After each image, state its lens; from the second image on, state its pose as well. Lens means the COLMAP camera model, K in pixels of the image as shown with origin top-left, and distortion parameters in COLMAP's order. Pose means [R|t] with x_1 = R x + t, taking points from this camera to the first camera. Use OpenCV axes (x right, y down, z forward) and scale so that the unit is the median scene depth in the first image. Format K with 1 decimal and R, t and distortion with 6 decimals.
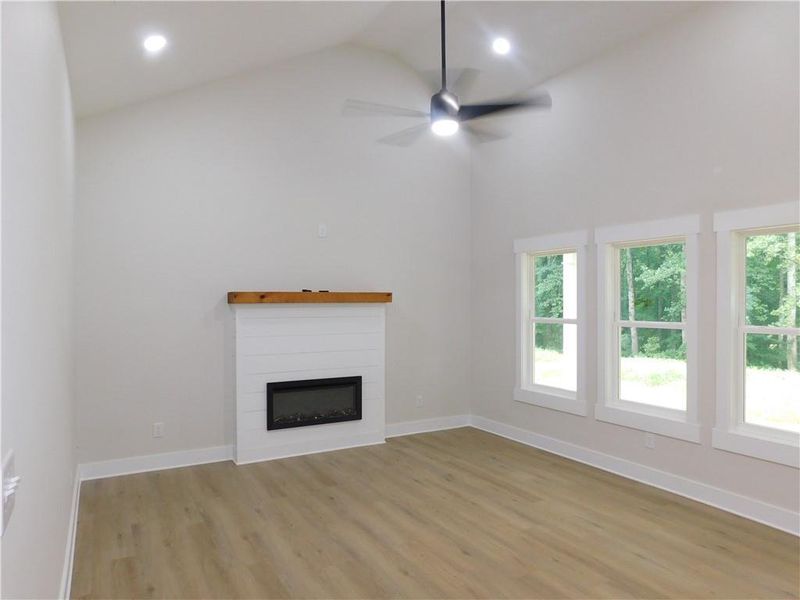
lens RADIAL K [[534.1, 0, 401.9], [0, 534.1, 304.7], [0, 0, 1]] dist [-0.024910, -0.001634]
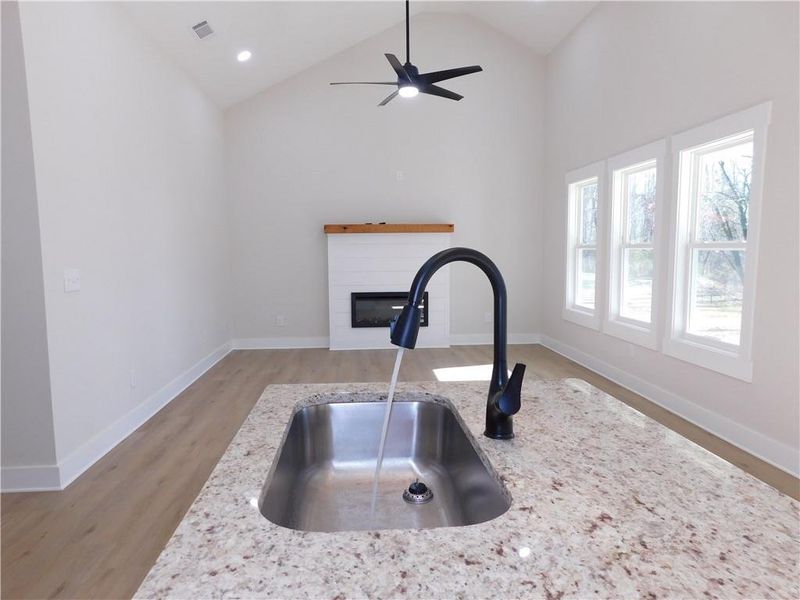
lens RADIAL K [[542.2, 0, 400.9], [0, 542.2, 301.7], [0, 0, 1]] dist [-0.036931, 0.040003]
pose [[0.903803, 0.038025, -0.426256, 0.452740], [0.000573, 0.995936, 0.090060, 0.048107], [0.427949, -0.081641, 0.900108, -0.180941]]
